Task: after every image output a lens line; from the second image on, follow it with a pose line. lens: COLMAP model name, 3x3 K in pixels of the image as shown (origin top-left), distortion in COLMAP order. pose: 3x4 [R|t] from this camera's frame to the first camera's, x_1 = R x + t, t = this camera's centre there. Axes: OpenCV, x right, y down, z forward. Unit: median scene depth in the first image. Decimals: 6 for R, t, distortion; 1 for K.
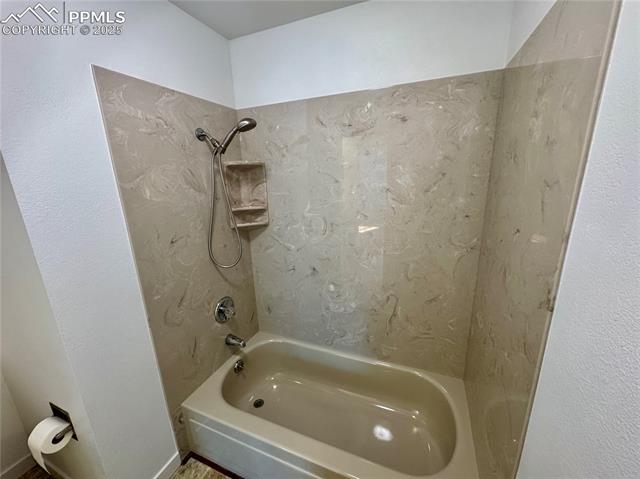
lens RADIAL K [[255.7, 0, 321.7], [0, 255.7, 241.5], [0, 0, 1]] dist [0.000811, -0.000677]
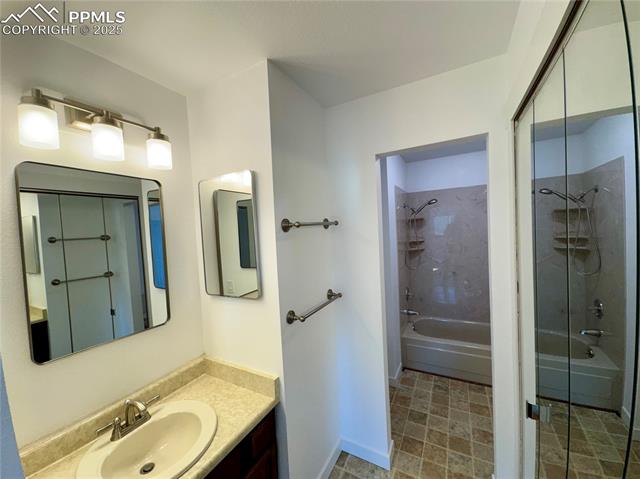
lens RADIAL K [[255.7, 0, 319.6], [0, 255.7, 239.1], [0, 0, 1]] dist [0.000811, -0.000677]
pose [[0.995183, -0.013716, -0.097067, -0.819223], [-0.009023, 0.973145, -0.230016, 0.310179], [0.097615, 0.229784, 0.968334, -0.943499]]
